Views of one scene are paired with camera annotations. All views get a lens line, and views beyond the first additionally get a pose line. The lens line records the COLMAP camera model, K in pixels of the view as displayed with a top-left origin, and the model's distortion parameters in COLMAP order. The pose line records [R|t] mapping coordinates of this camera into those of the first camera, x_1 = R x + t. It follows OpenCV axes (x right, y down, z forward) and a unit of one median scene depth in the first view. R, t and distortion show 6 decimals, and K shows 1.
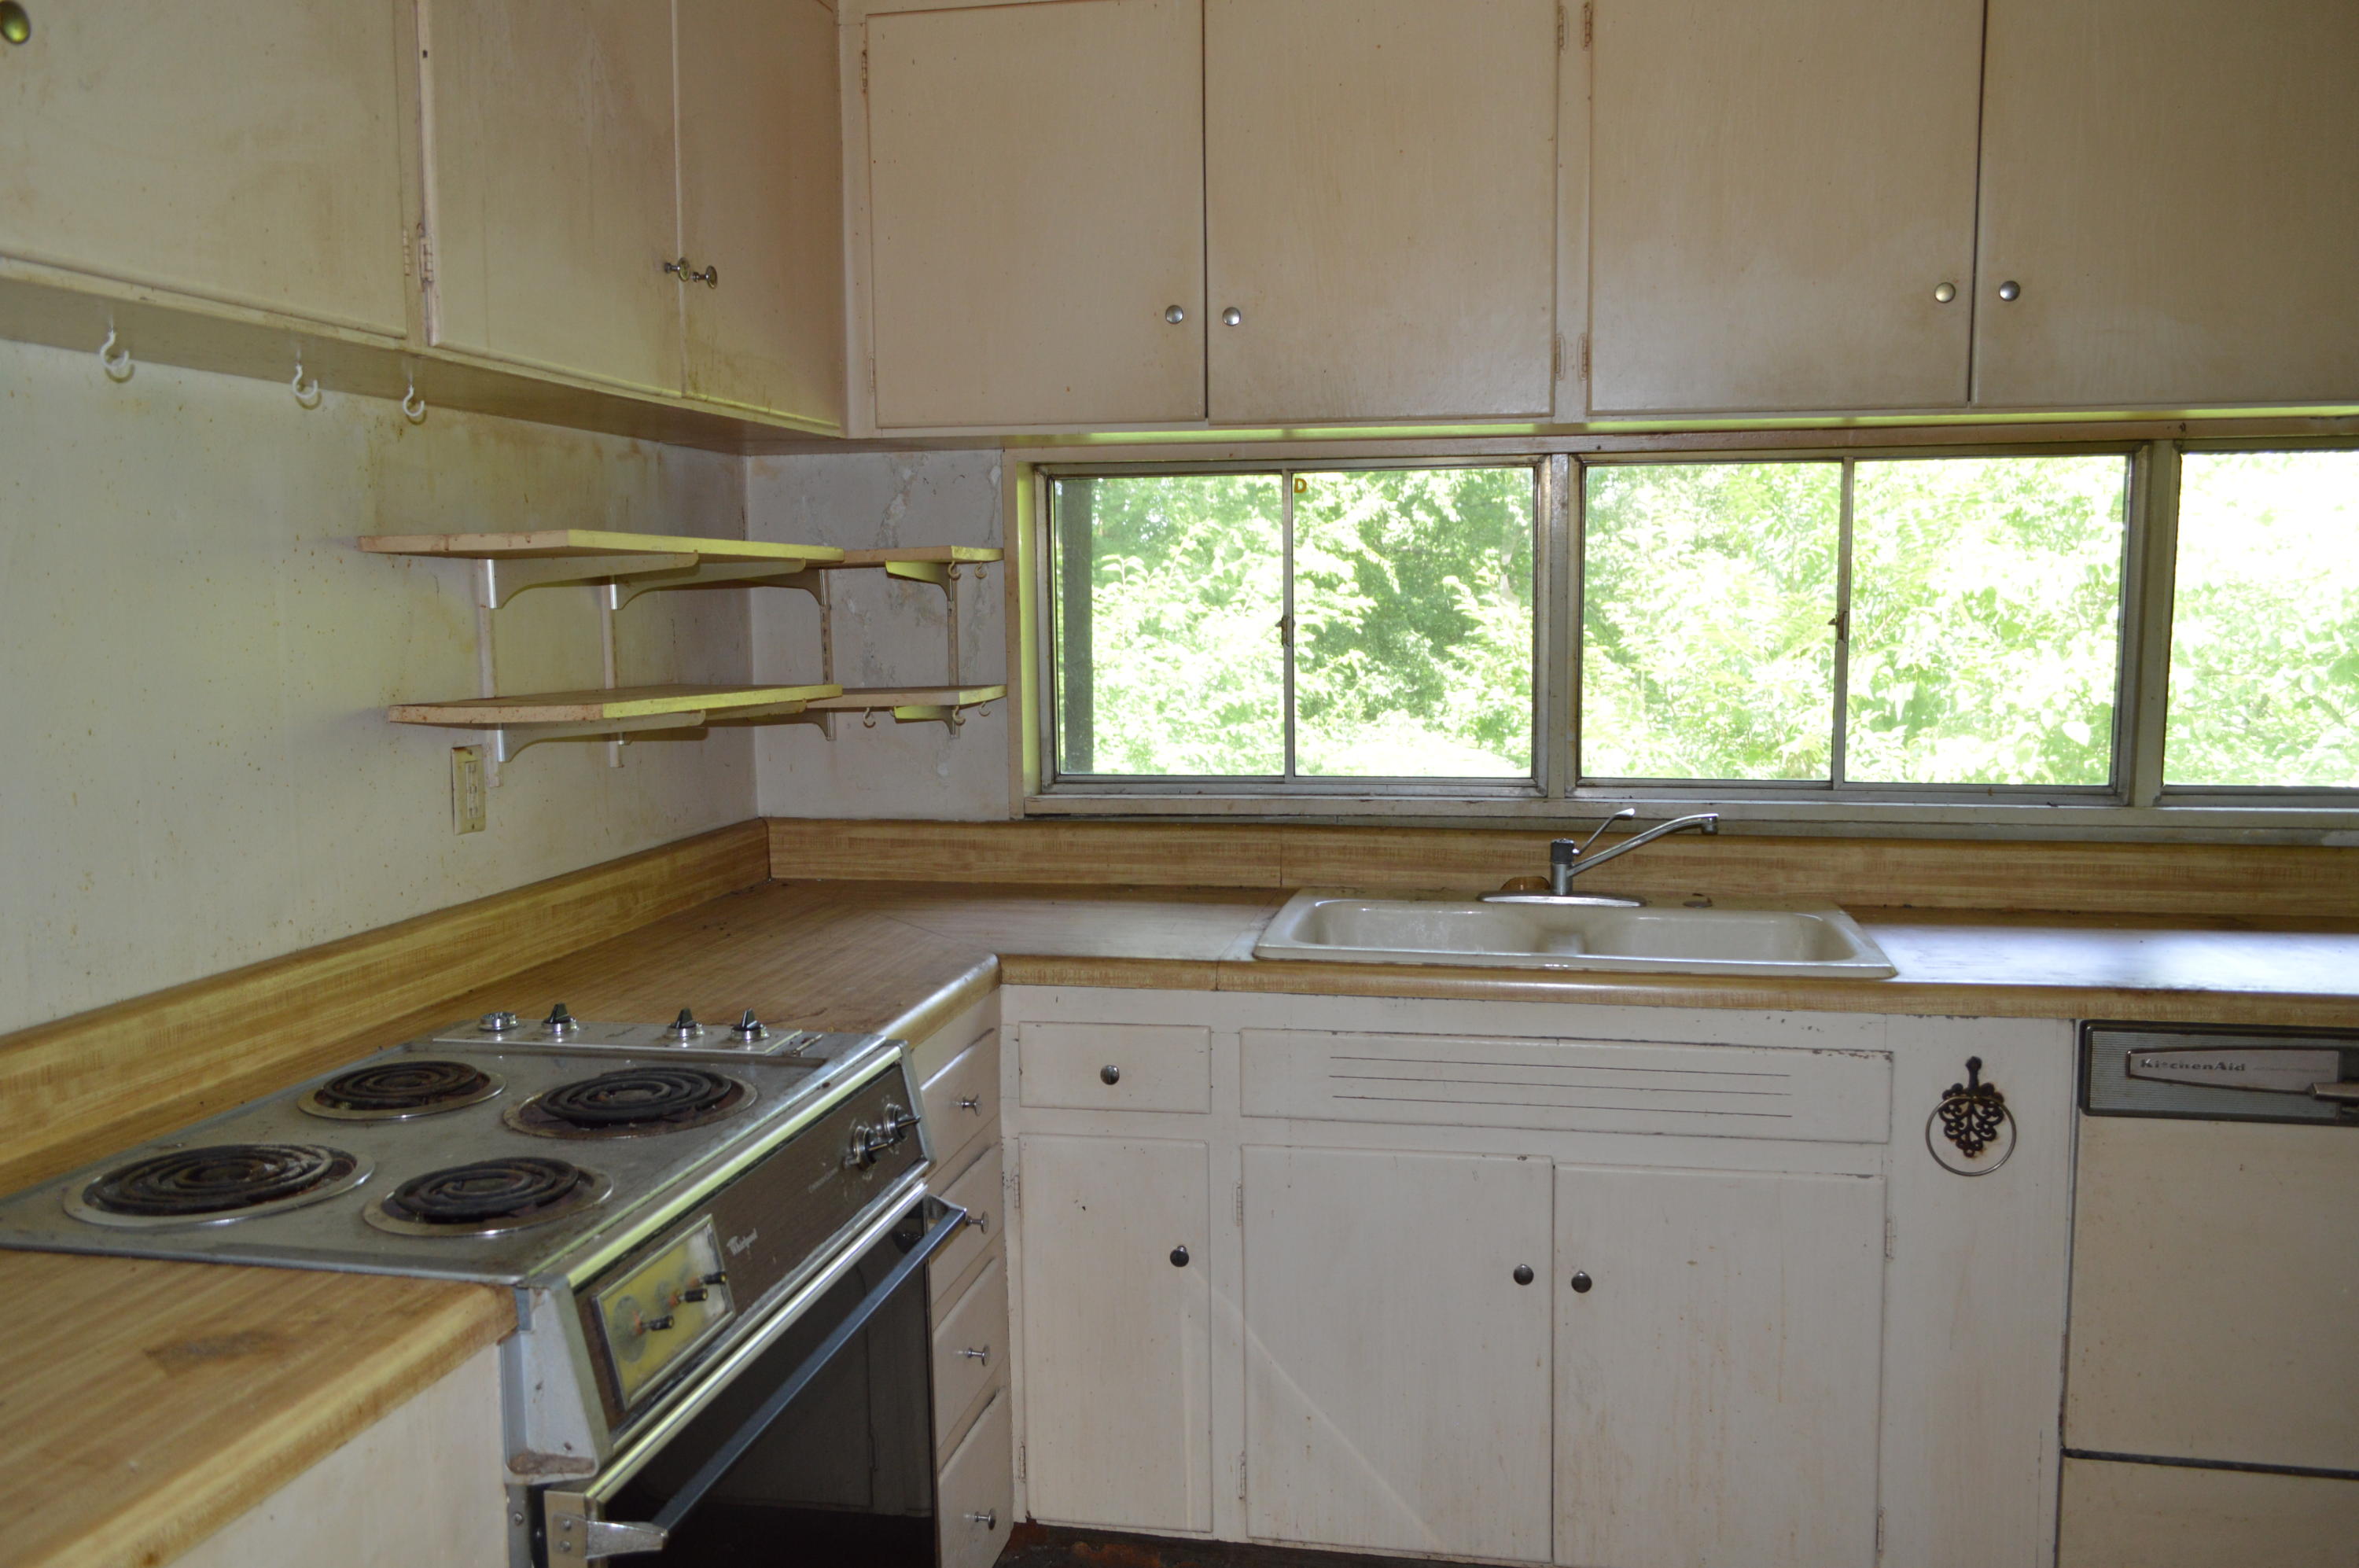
lens RADIAL K [[1836.8, 0, 1169.6], [0, 1836.8, 797.3], [0, 0, 1]] dist [-0.004795, -0.002436]
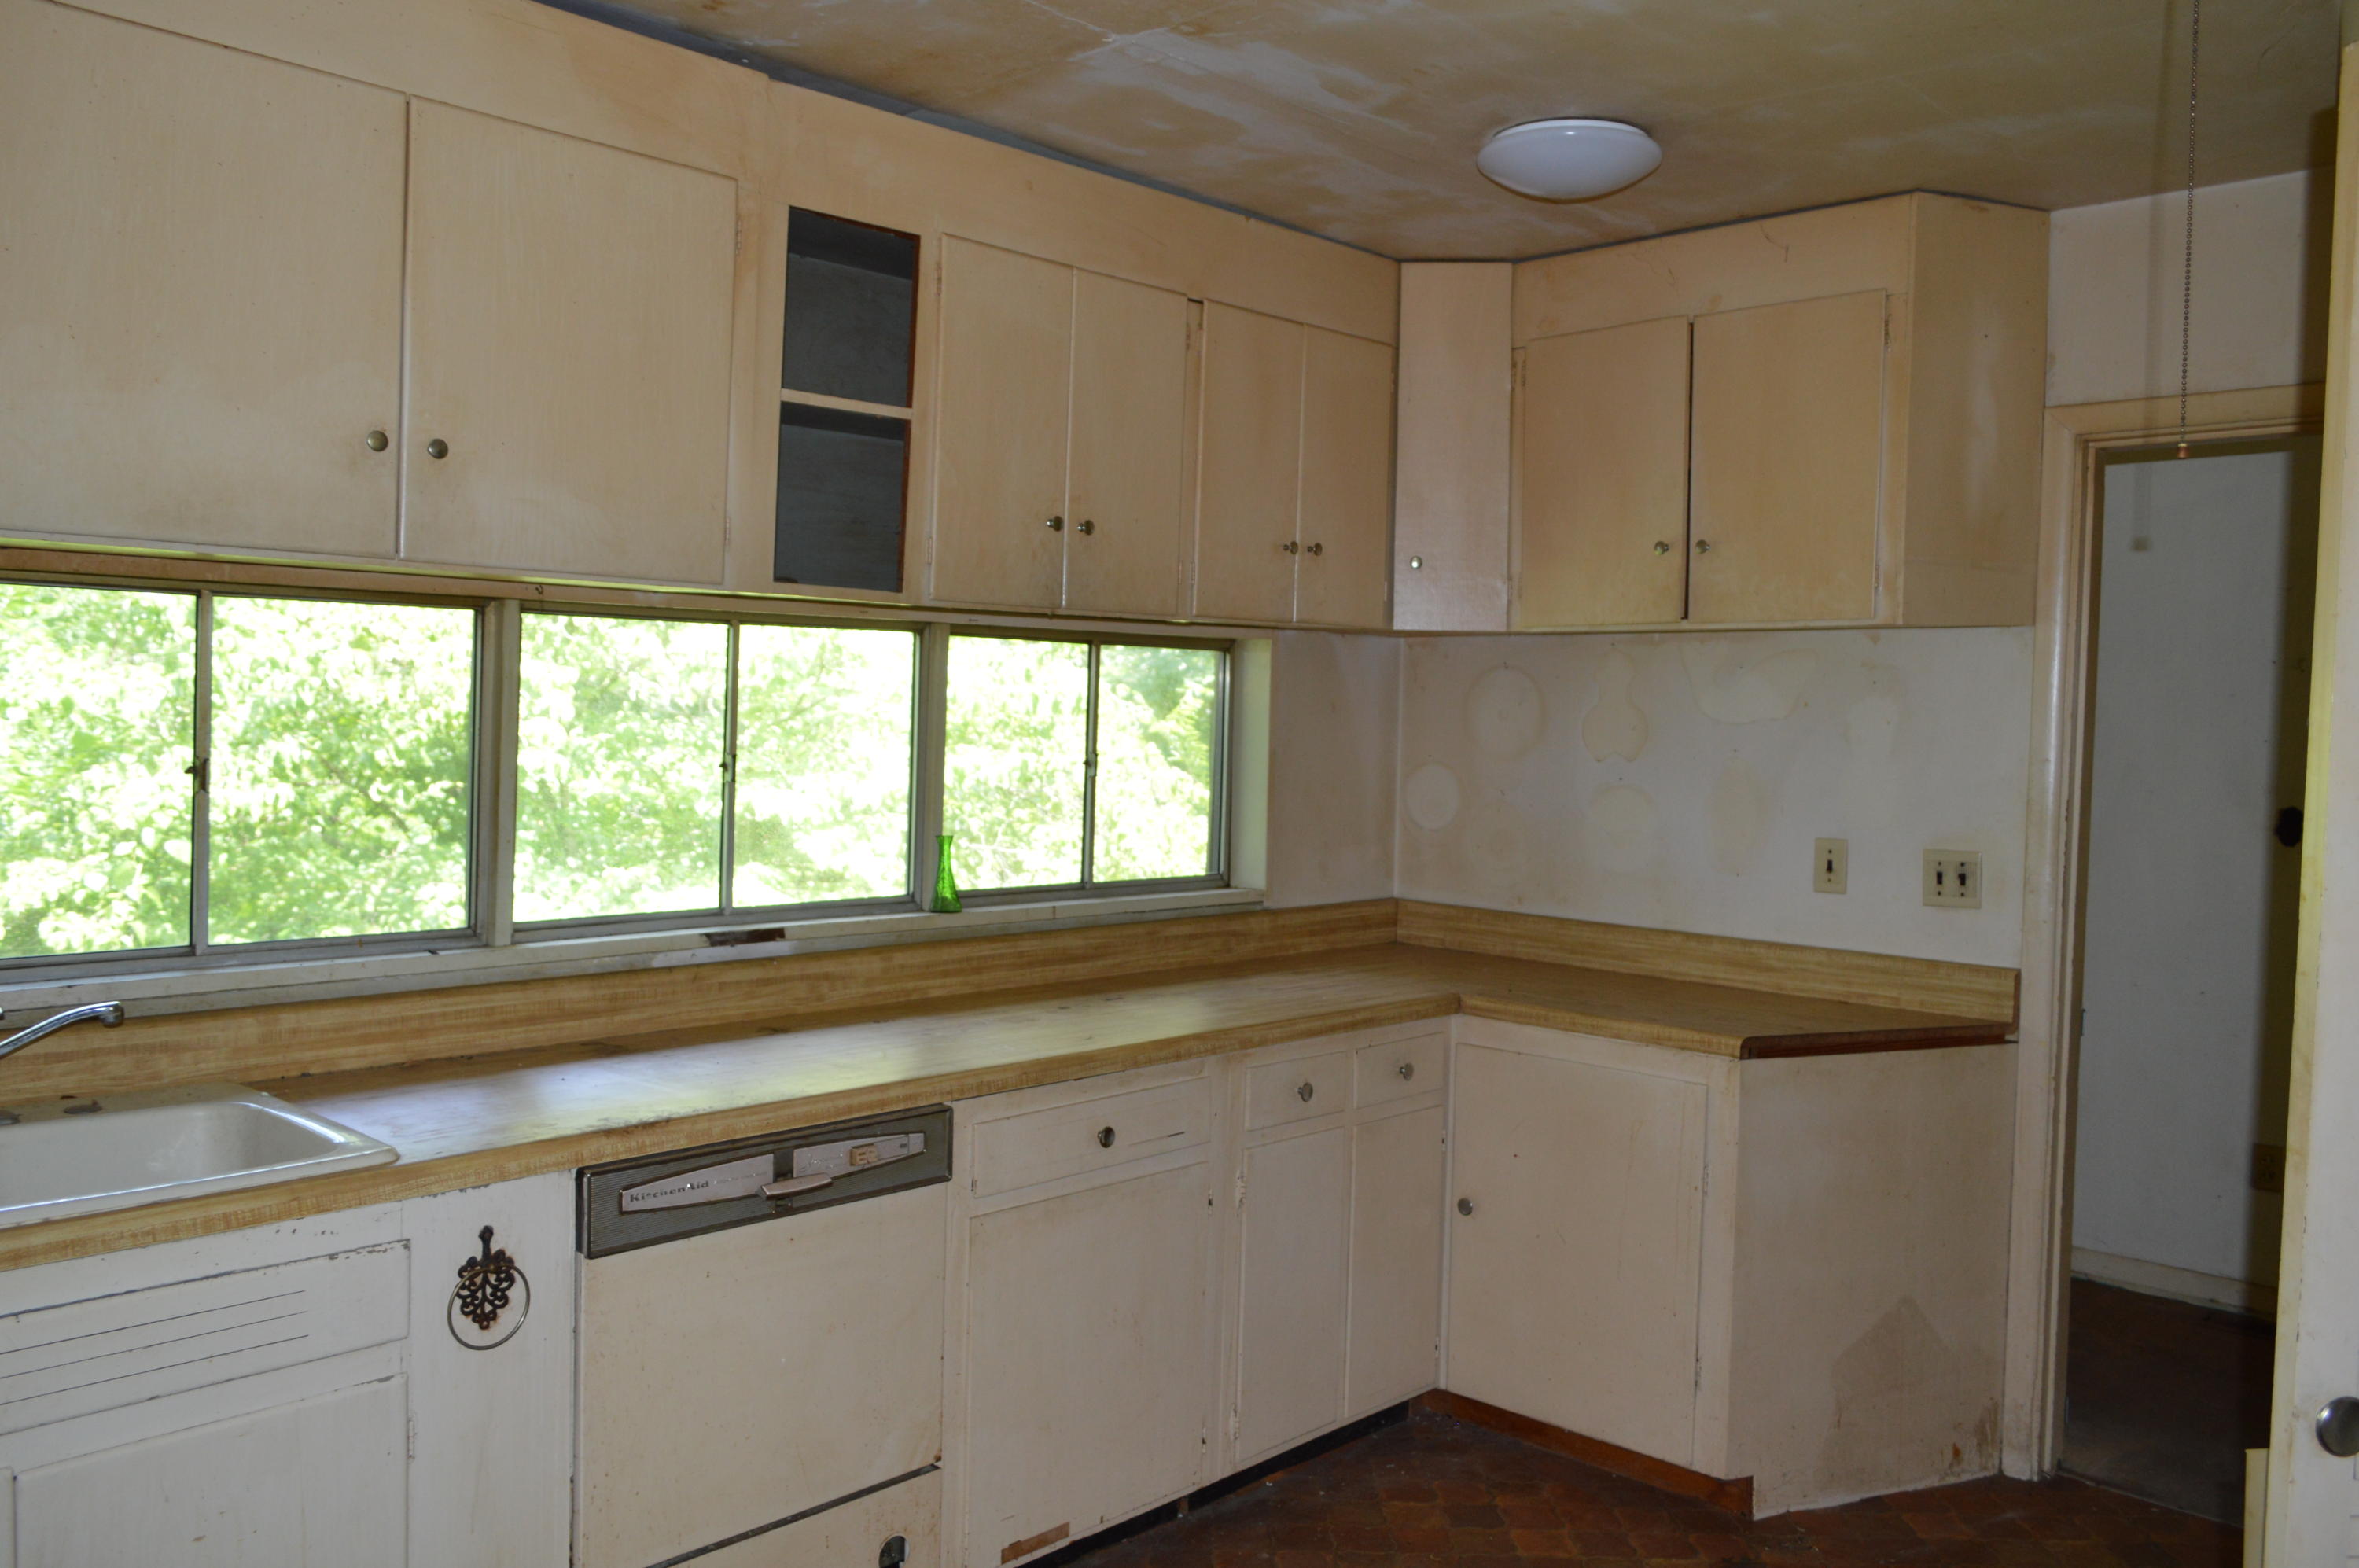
lens RADIAL K [[1836.8, 0, 1169.6], [0, 1836.8, 797.3], [0, 0, 1]] dist [-0.004795, -0.002436]
pose [[0.536822, -0.019288, 0.843475, -0.174863], [0.065980, 0.997637, -0.019179, -0.041064], [-0.841112, 0.065949, 0.536826, 0.138673]]
